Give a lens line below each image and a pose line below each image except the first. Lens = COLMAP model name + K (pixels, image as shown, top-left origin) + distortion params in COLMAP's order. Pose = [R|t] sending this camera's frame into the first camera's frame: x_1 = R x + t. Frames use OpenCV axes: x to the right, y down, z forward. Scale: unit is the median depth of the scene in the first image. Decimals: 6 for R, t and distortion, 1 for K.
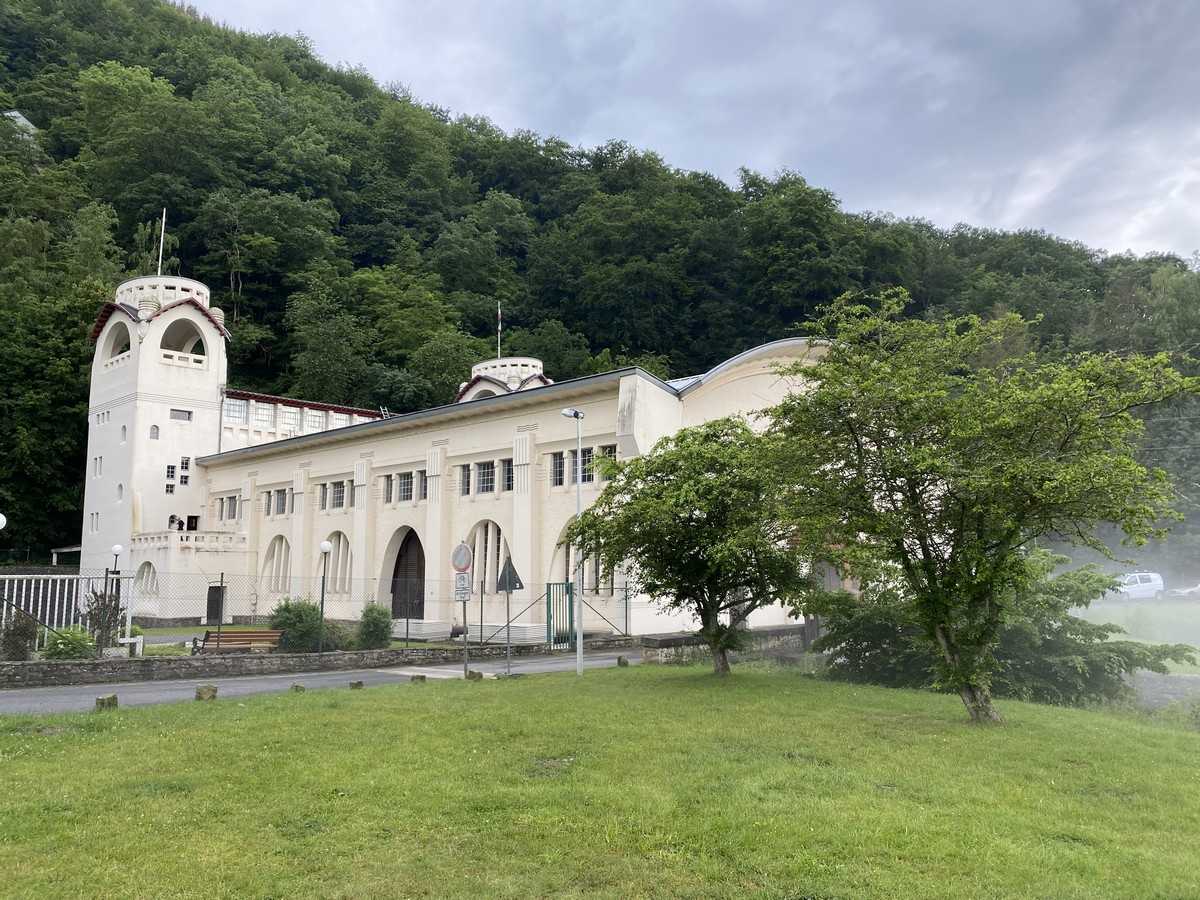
lens RADIAL K [[994.9, 0, 594.3], [0, 994.9, 435.9], [0, 0, 1]] dist [0.008373, 0.002261]
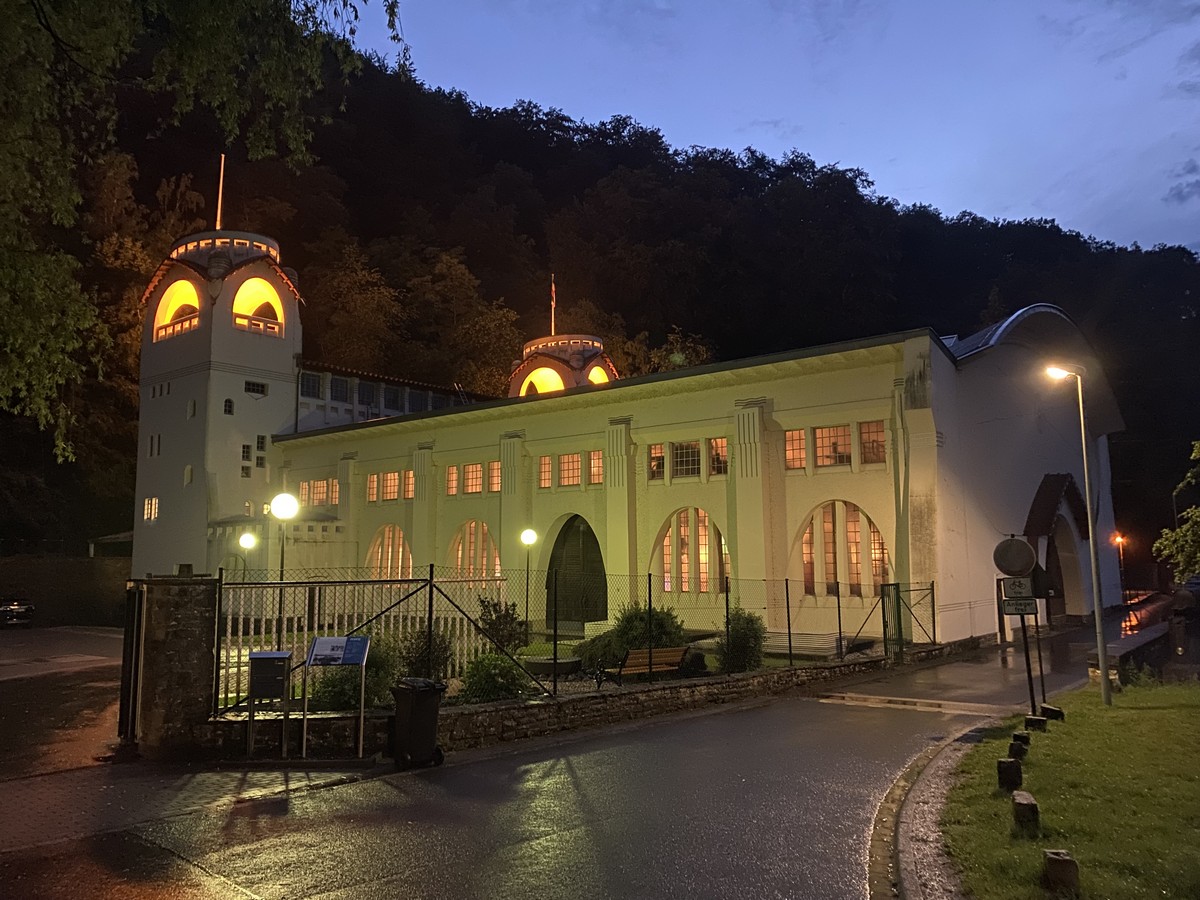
lens RADIAL K [[983.1, 0, 600.0], [0, 983.1, 450.0], [0, 0, 1]] dist [-0.000107, -0.003443]
pose [[0.996484, 0.006943, 0.083493, -0.173971], [-0.009065, 0.999645, 0.025059, 0.008857], [-0.083290, -0.025728, 0.996193, 0.099203]]
